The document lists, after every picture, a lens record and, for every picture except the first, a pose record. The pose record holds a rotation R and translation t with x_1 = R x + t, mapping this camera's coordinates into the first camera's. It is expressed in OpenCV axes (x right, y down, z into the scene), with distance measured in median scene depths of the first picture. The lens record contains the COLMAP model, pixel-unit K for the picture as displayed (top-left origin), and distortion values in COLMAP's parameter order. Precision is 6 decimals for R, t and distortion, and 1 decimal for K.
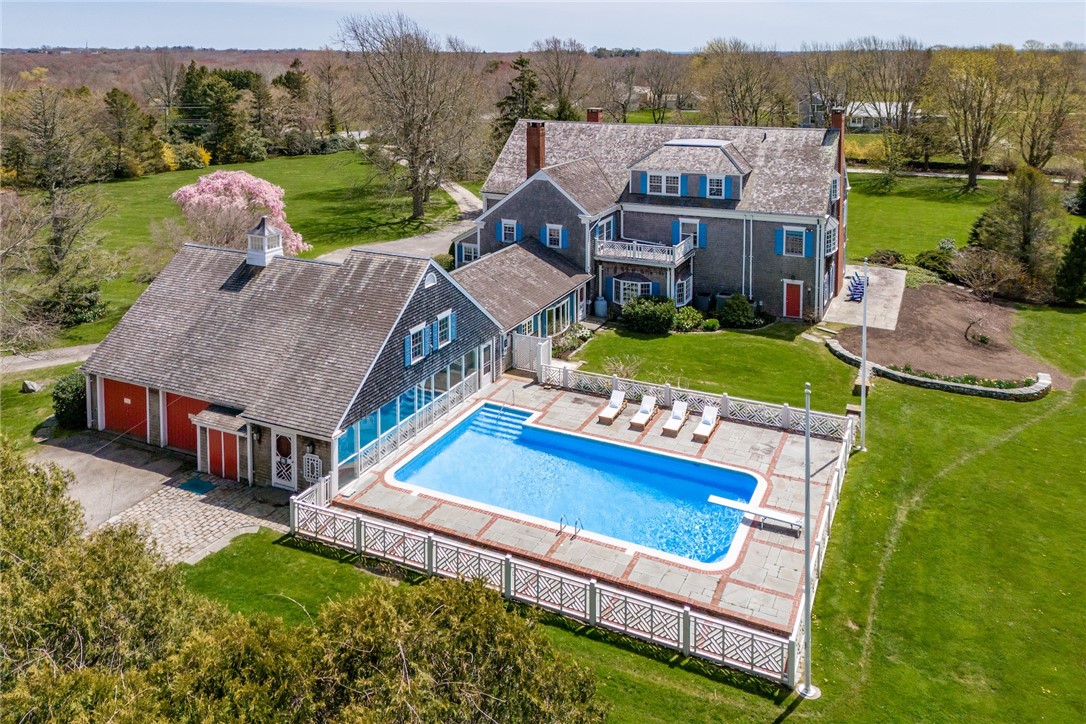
lens RADIAL K [[801.7, 0, 523.6], [0, 801.7, 226.0], [0, 0, 1]] dist [0.065946, -0.053419]
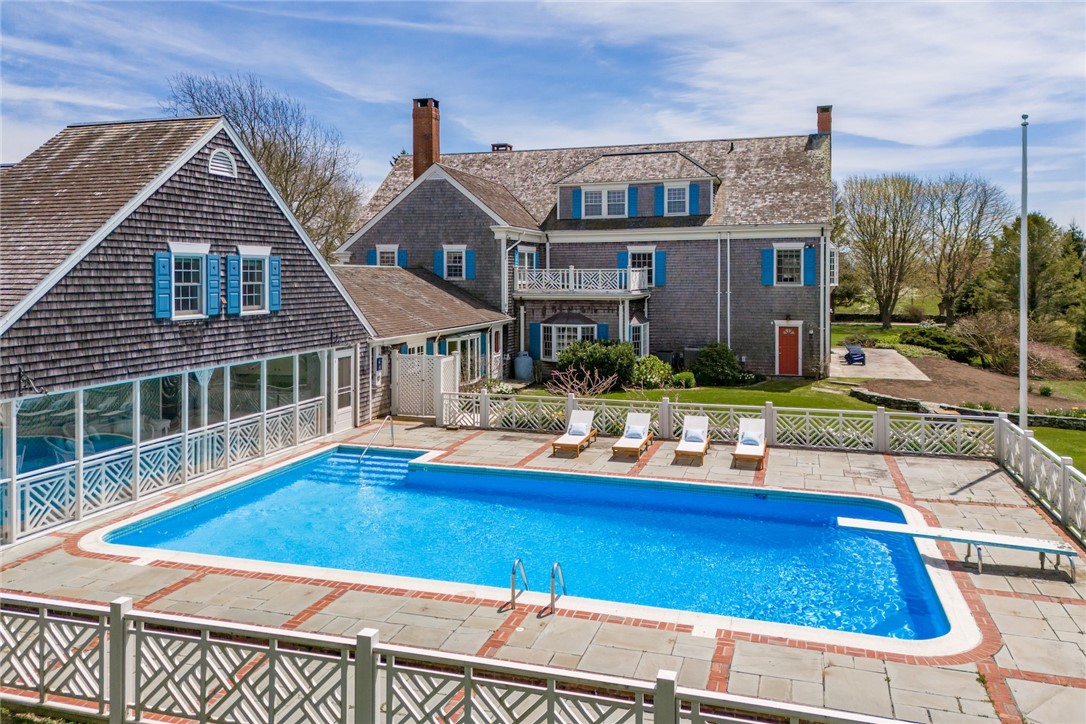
lens RADIAL K [[801.7, 0, 534.3], [0, 801.7, 336.0], [0, 0, 1]] dist [0.065946, -0.053419]
pose [[0.987481, -0.000947, 0.157736, -0.002374], [0.021371, 0.991565, -0.127836, 0.168048], [-0.156284, 0.129607, 0.979172, 0.336871]]
